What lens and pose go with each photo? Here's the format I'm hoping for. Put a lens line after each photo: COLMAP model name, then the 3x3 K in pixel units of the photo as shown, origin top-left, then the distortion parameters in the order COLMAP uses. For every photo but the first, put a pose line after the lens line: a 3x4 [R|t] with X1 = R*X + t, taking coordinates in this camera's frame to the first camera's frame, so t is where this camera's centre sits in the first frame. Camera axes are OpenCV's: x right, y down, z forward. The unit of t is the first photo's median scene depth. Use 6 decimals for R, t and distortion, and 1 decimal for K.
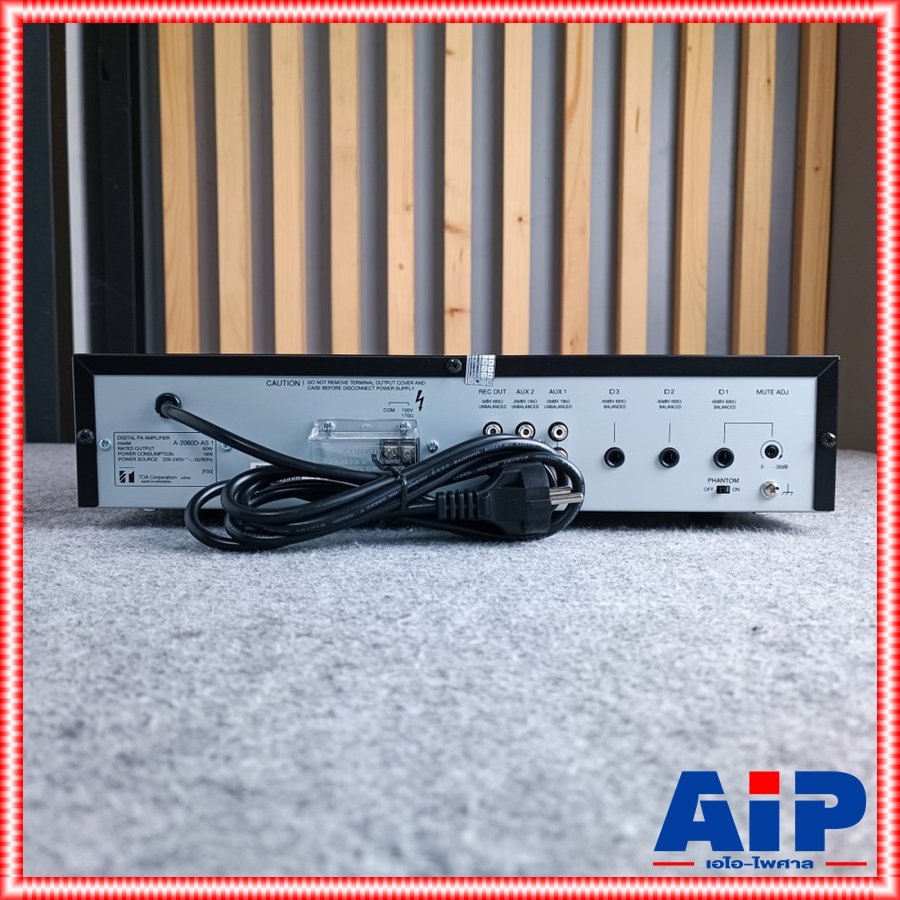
lens RADIAL K [[888.9, 0, 427.4], [0, 888.9, 451.4], [0, 0, 1]] dist [-0.020284, 0.146586]
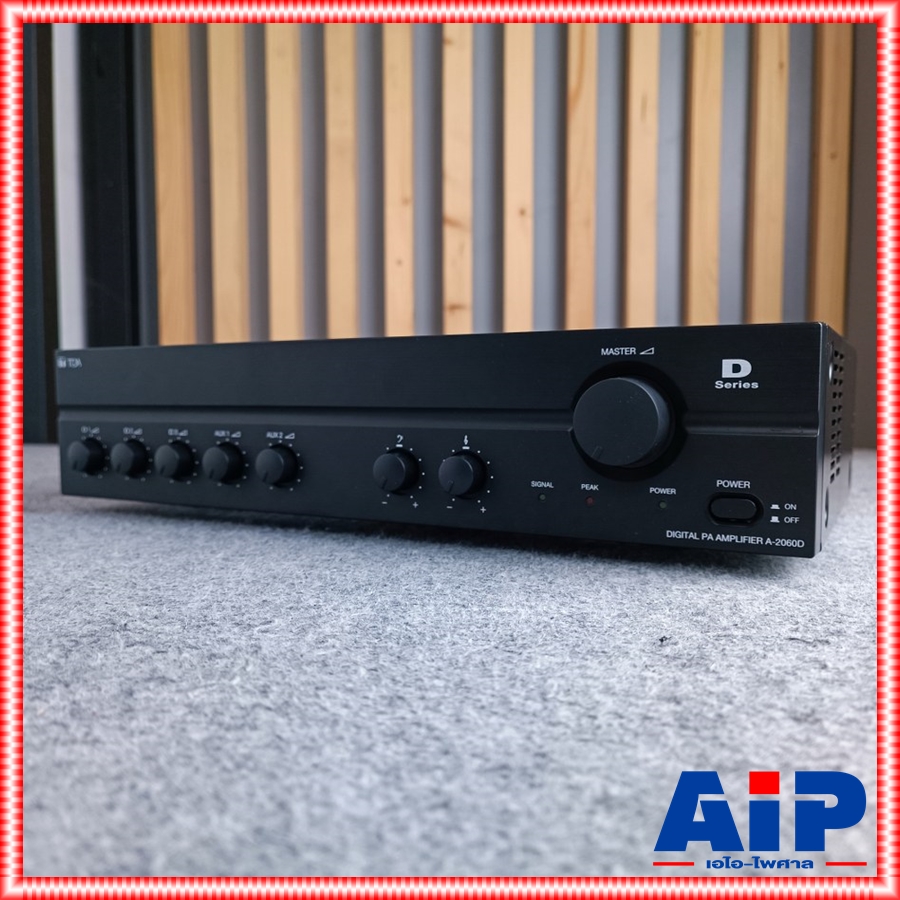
lens RADIAL K [[893.9, 0, 423.9], [0, 893.9, 450.4], [0, 0, 1]] dist [-0.036363, 0.138283]
pose [[0.999178, -0.001627, -0.040495, 0.103754], [0.001343, 0.999974, -0.007037, 0.013739], [0.040505, 0.006977, 0.999155, 0.078140]]
